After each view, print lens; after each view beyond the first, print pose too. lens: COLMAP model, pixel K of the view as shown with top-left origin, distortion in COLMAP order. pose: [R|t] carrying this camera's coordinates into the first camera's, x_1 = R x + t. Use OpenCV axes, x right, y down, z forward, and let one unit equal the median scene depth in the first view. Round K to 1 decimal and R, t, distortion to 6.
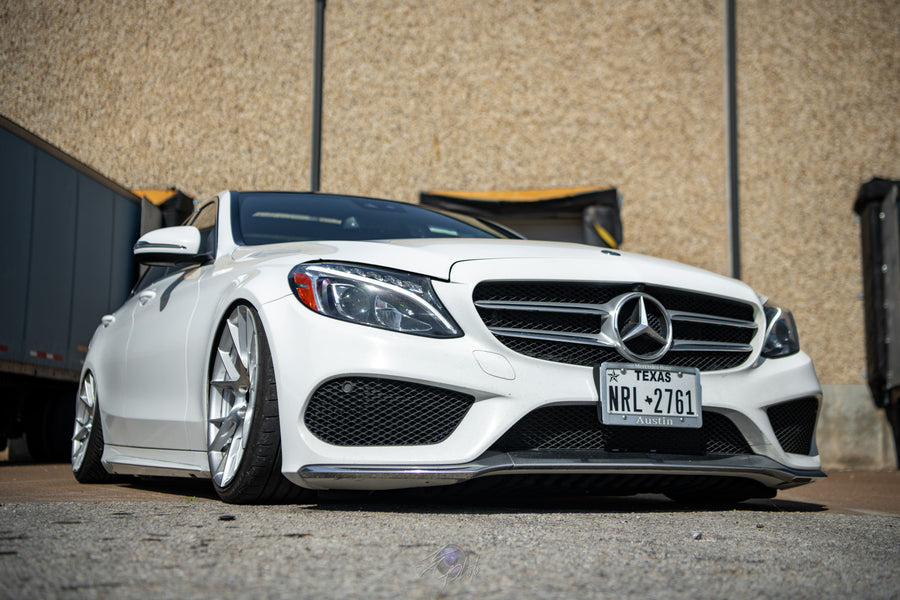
lens RADIAL K [[1166.0, 0, 450.0], [0, 1166.0, 300.0], [0, 0, 1]] dist [0.090168, 0.074067]
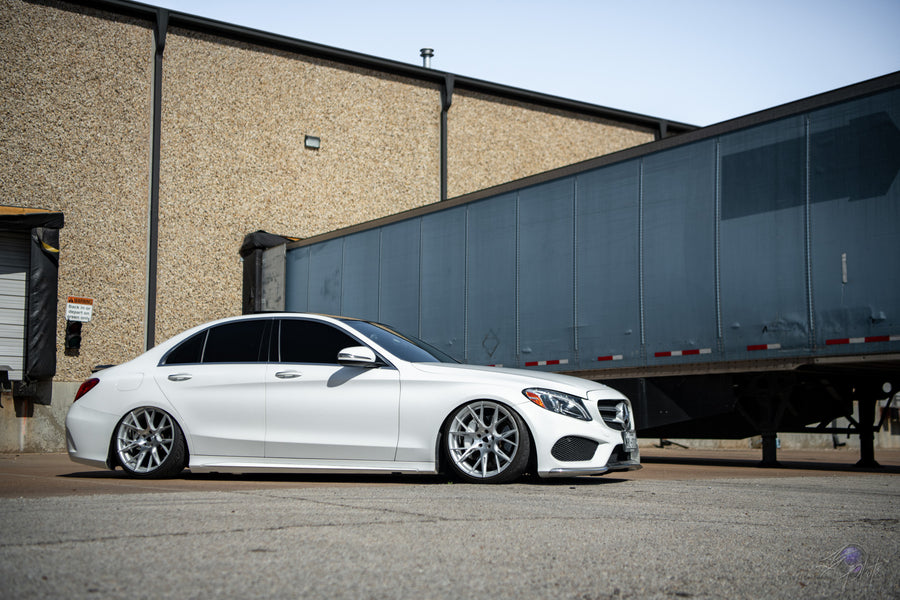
lens RADIAL K [[1166.0, 0, 450.0], [0, 1166.0, 300.0], [0, 0, 1]] dist [0.090168, 0.074067]
pose [[0.760901, 0.071476, 0.644920, -0.301169], [-0.083208, 0.996457, -0.012265, -0.027725], [-0.643511, -0.044330, 0.764152, -0.125407]]
